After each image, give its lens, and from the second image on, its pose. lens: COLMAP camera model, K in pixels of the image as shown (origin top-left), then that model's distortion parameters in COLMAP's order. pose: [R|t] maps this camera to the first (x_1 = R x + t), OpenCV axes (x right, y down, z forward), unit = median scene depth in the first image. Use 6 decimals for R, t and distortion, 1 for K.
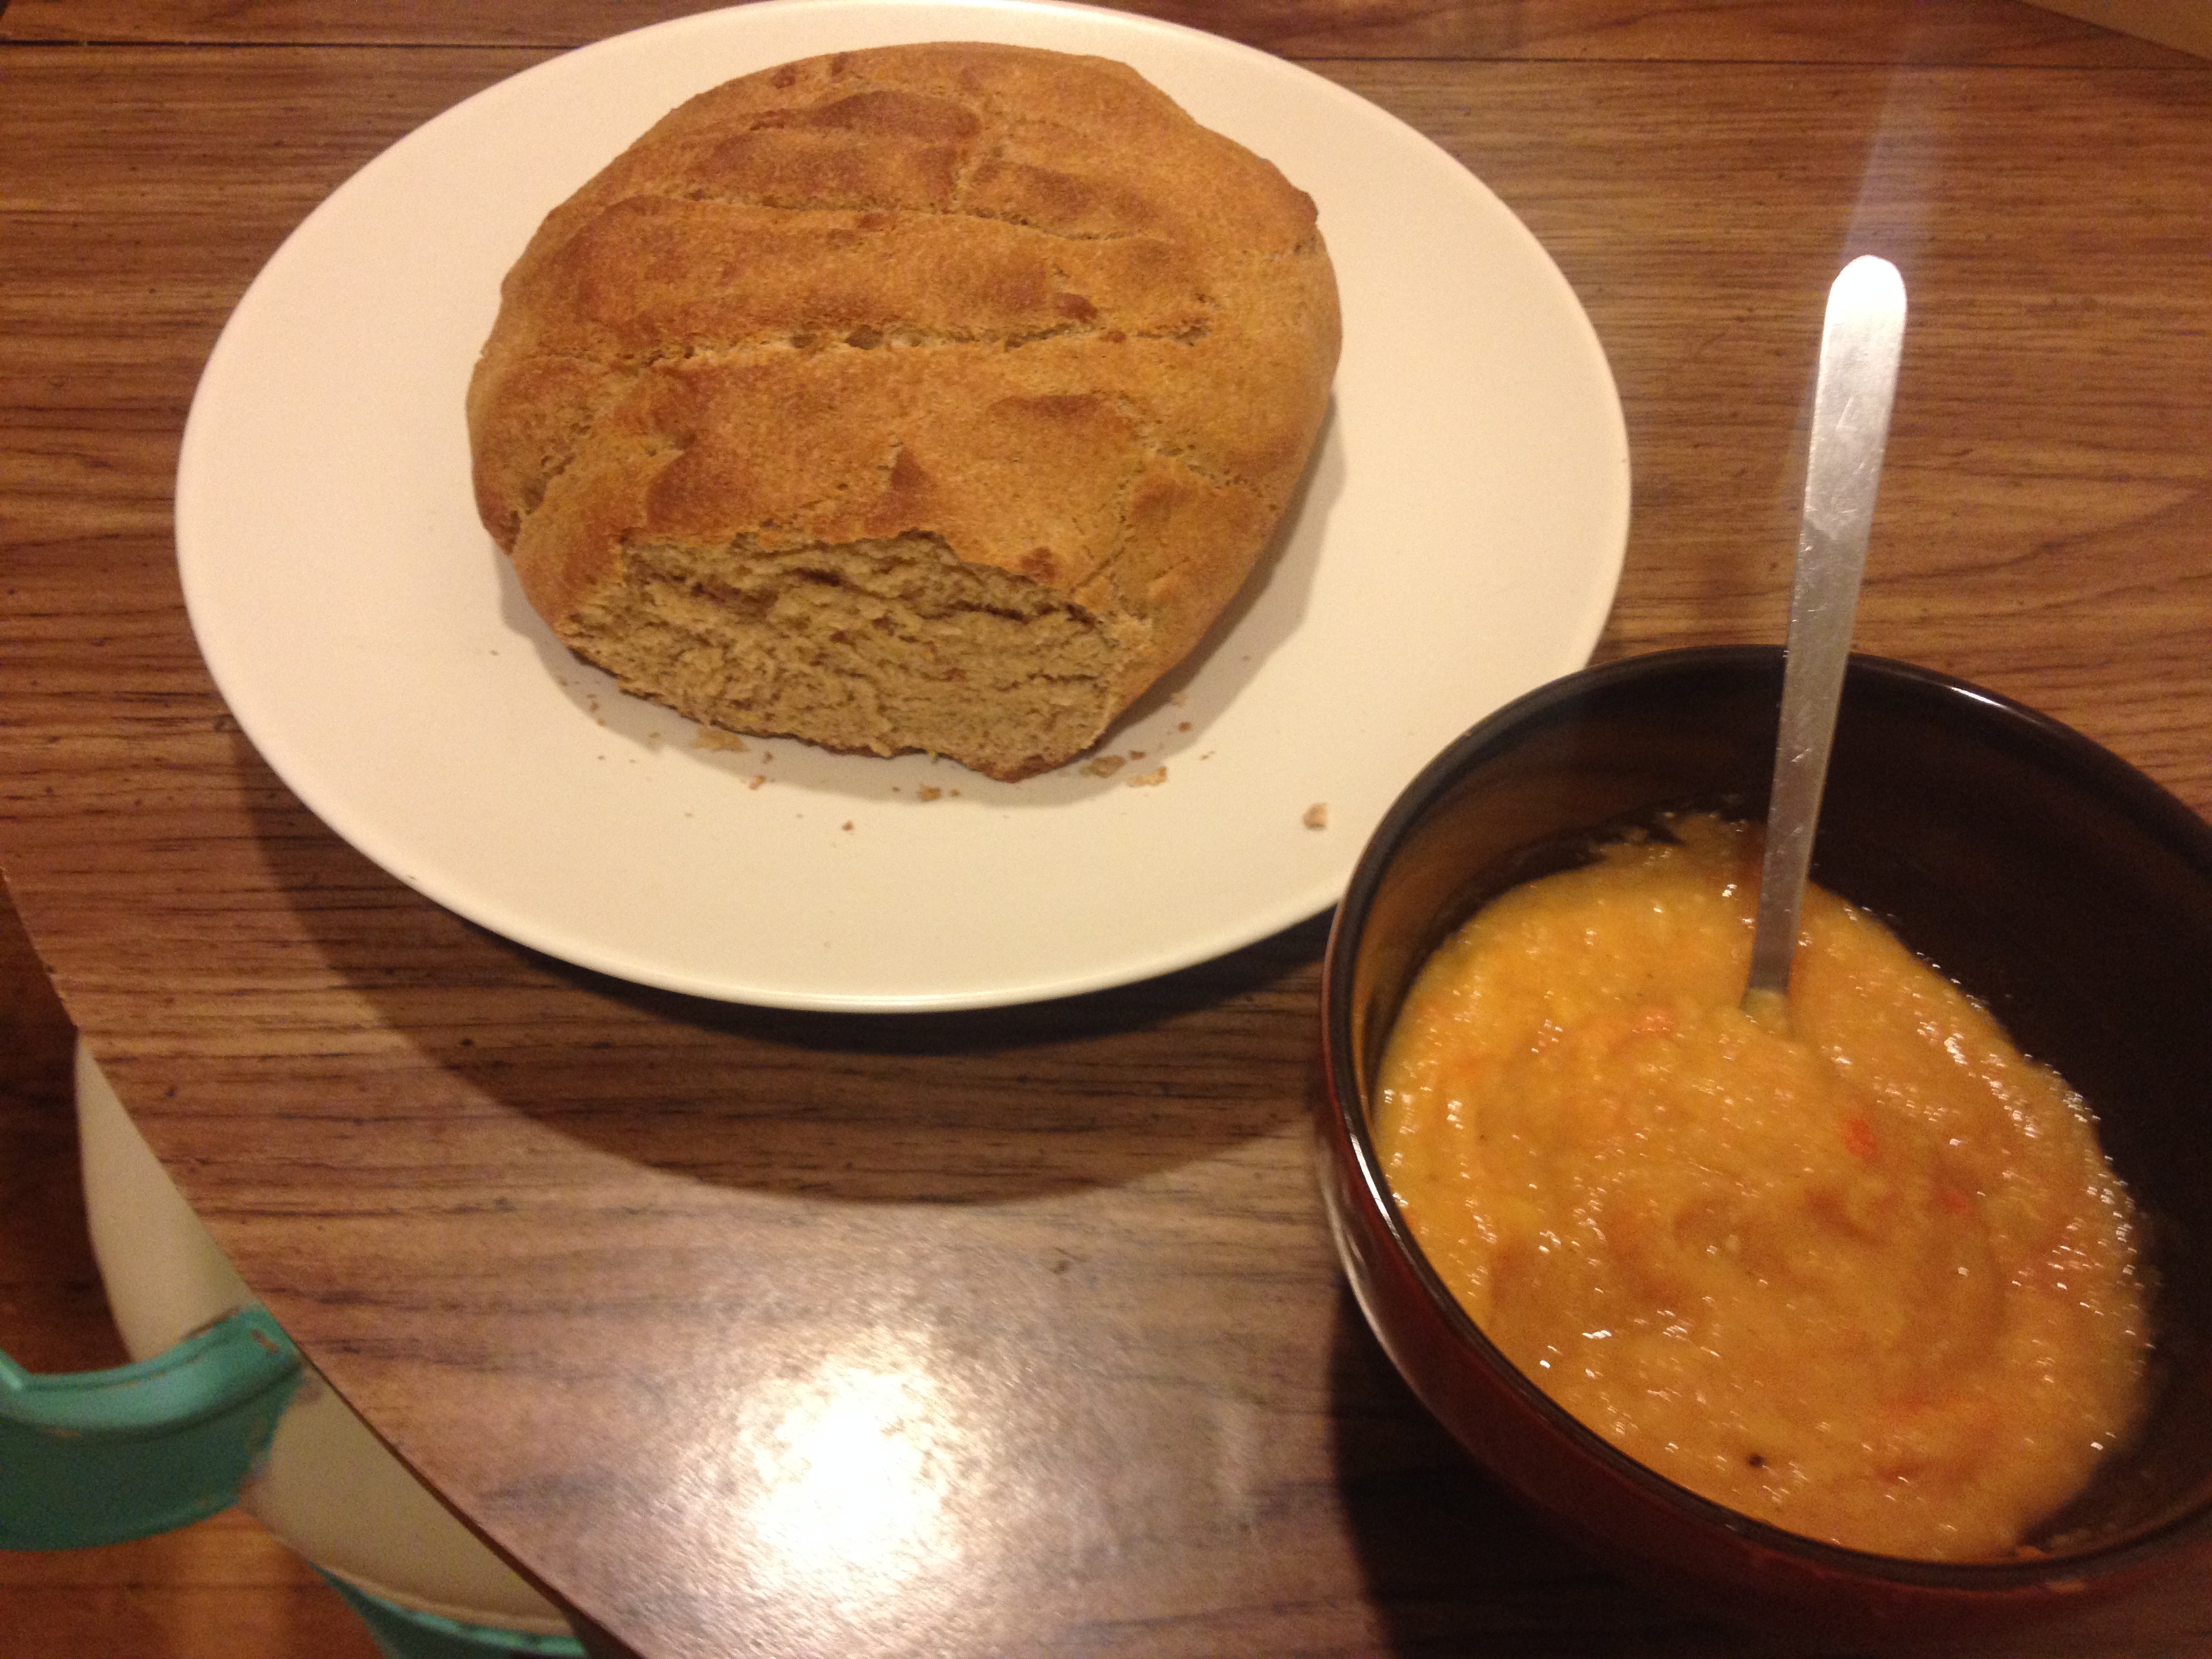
lens RADIAL K [[2154.5, 0, 1121.9], [0, 2154.5, 790.3], [0, 0, 1]] dist [0.216478, -0.685978]
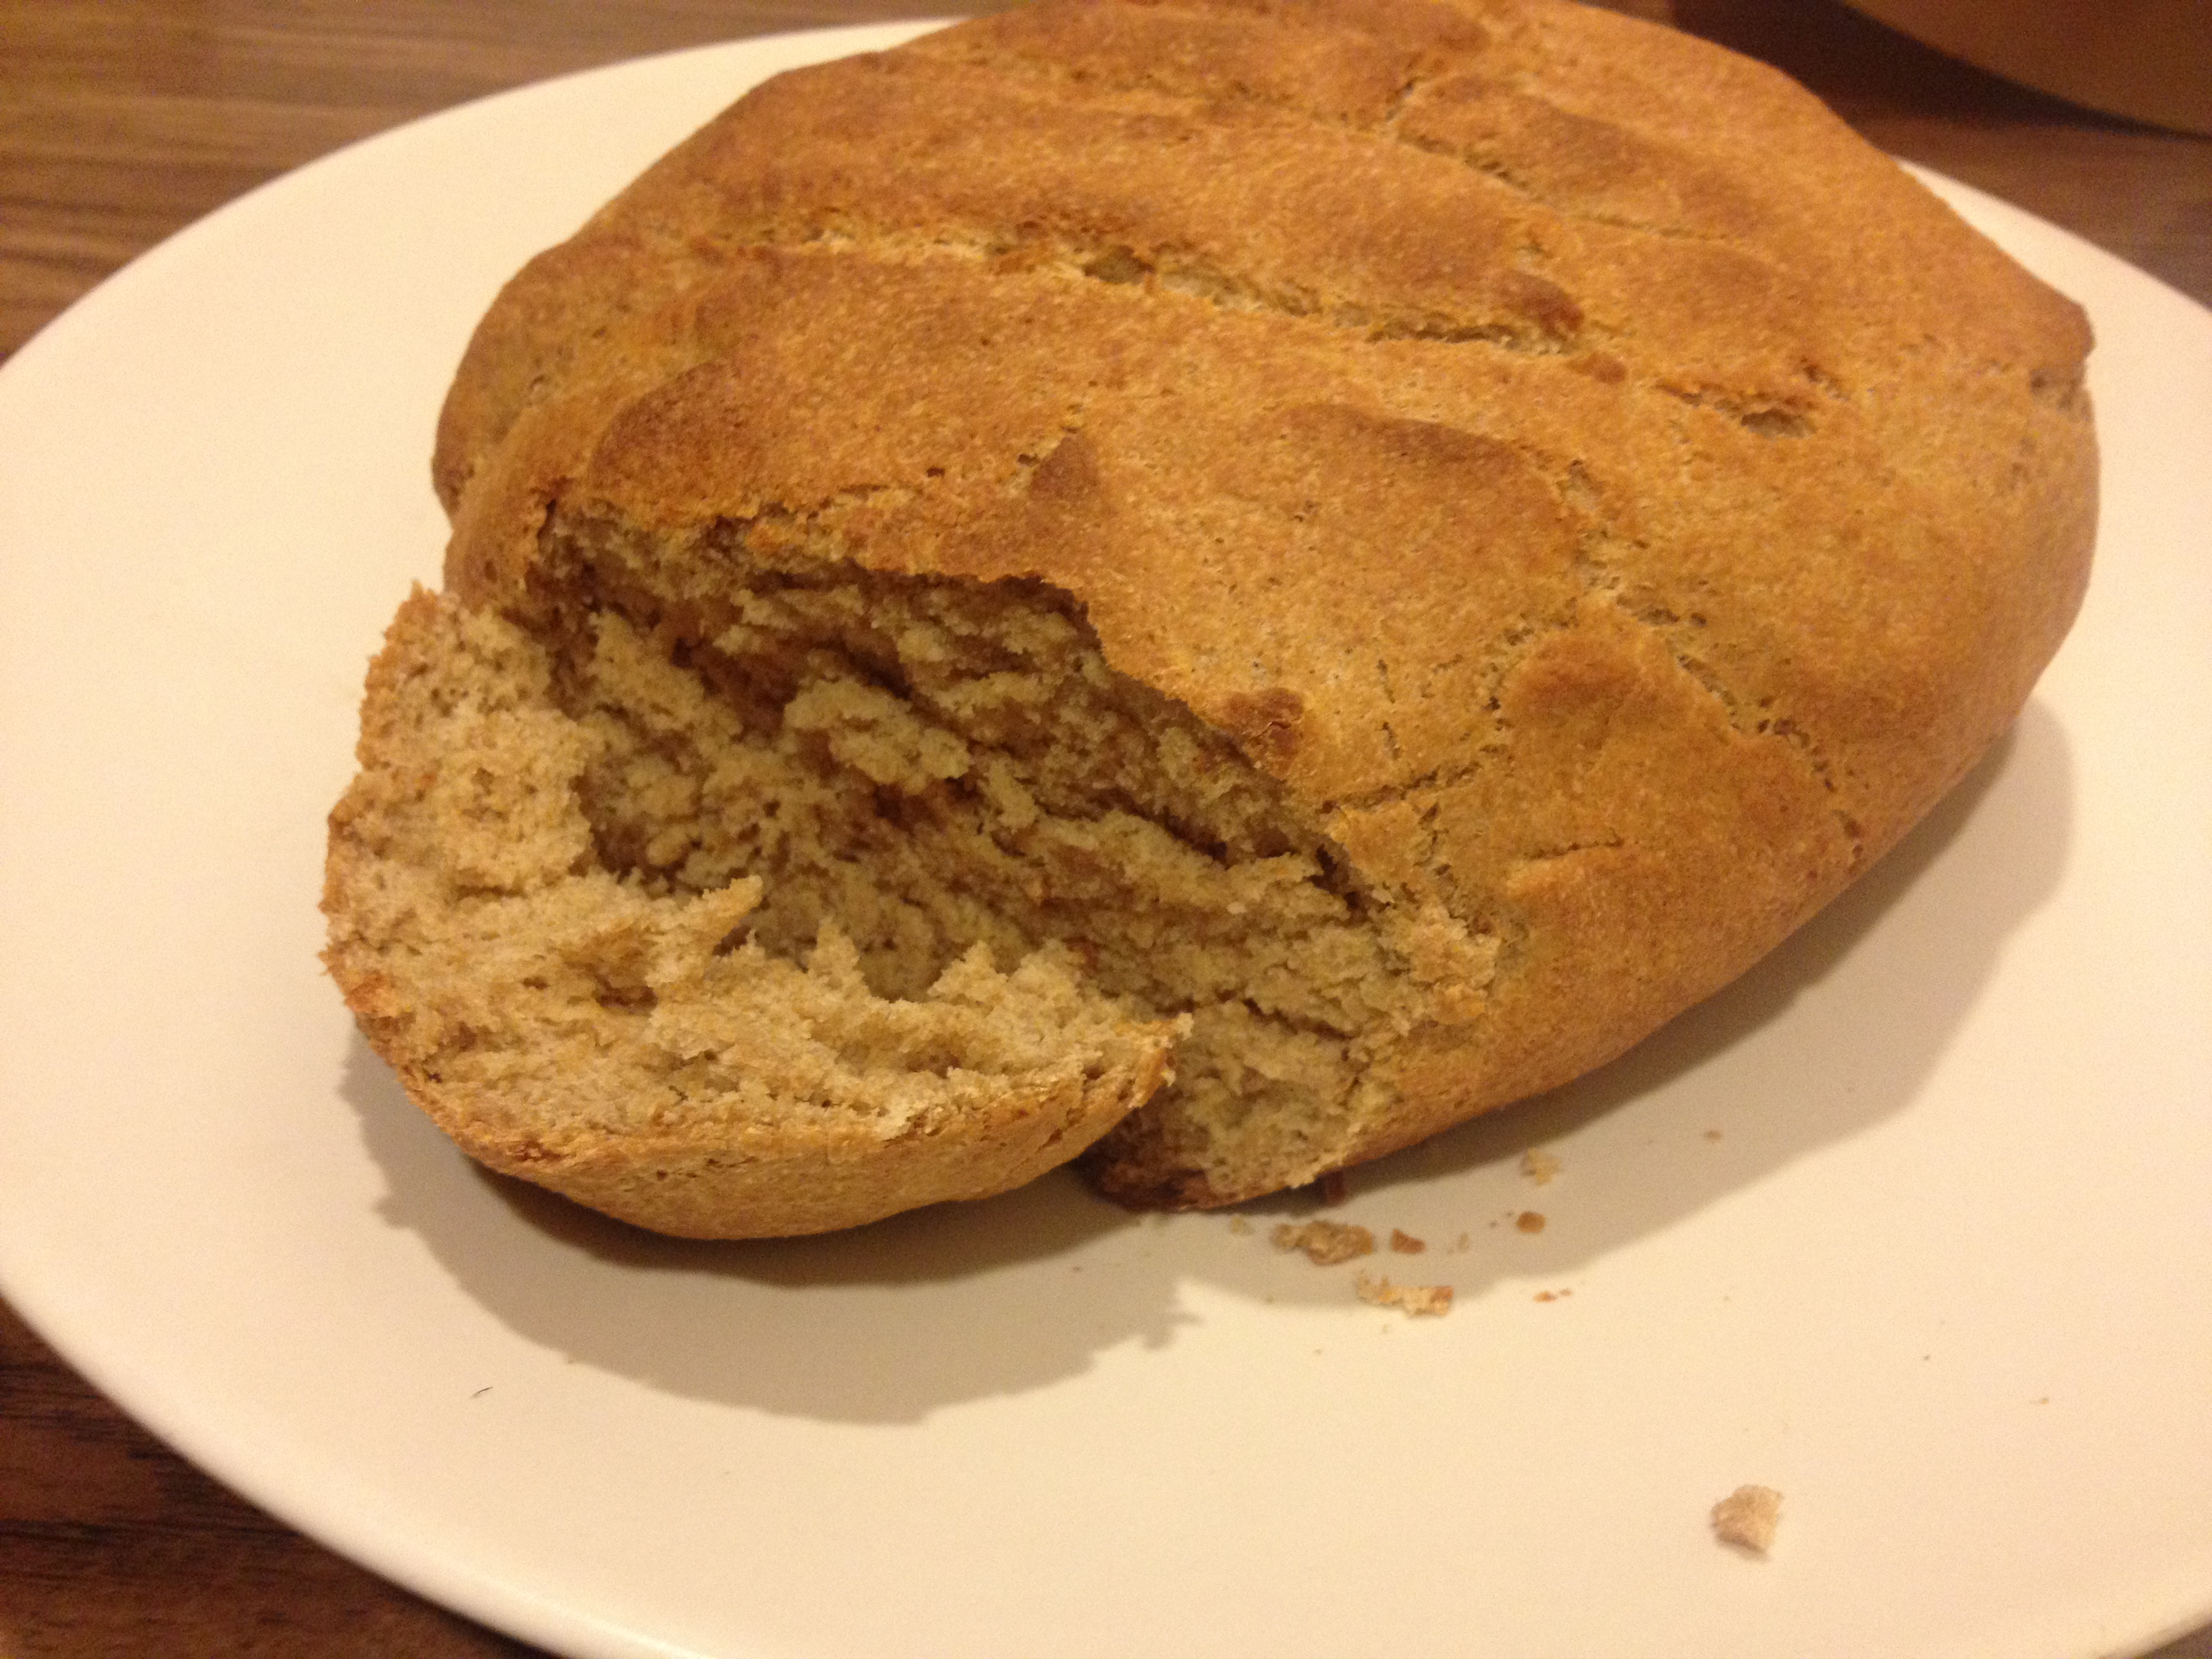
lens RADIAL K [[2154.5, 0, 1121.9], [0, 2154.5, 790.3], [0, 0, 1]] dist [0.216478, -0.685978]
pose [[0.916250, 0.262713, -0.302436, 0.069699], [-0.329774, 0.923260, -0.197078, 0.006022], [0.227452, 0.280308, 0.932573, 0.555053]]
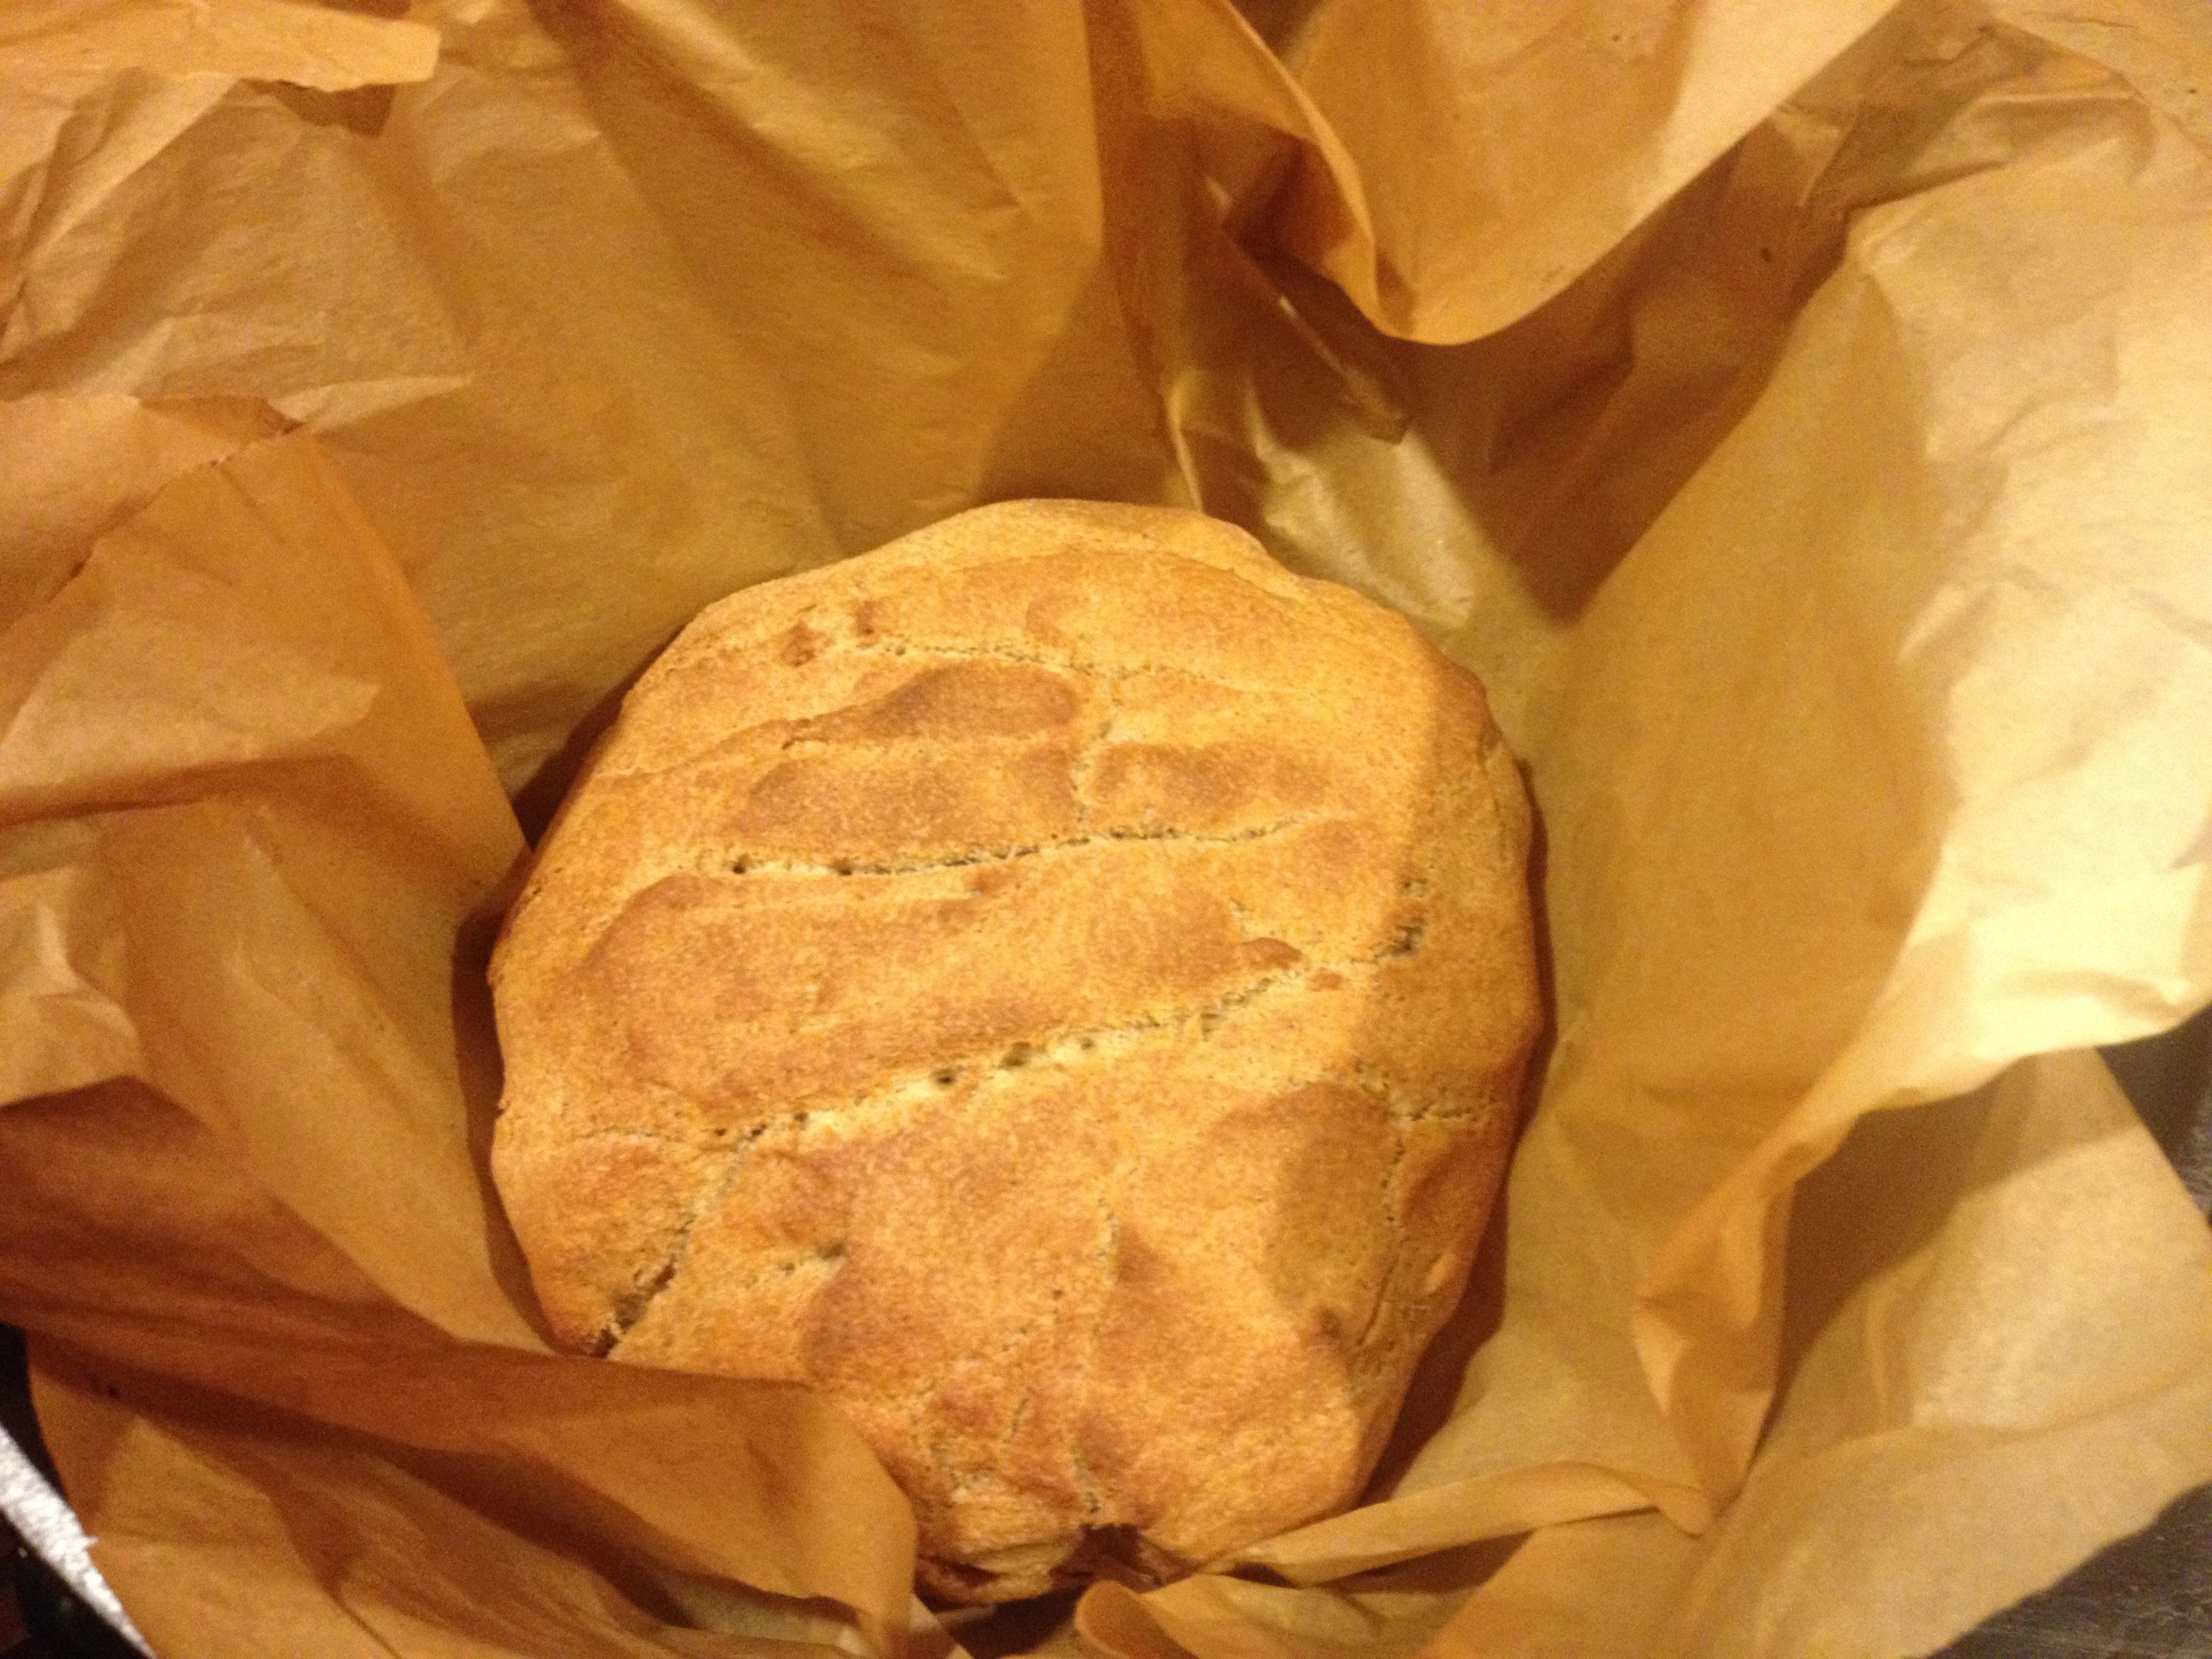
lens RADIAL K [[2154.5, 0, 1121.9], [0, 2154.5, 790.3], [0, 0, 1]] dist [0.216478, -0.685978]
pose [[0.976125, -0.196729, 0.092069, -0.135839], [0.184416, 0.974578, 0.127237, -0.391715], [-0.114760, -0.107220, 0.987590, 0.239178]]
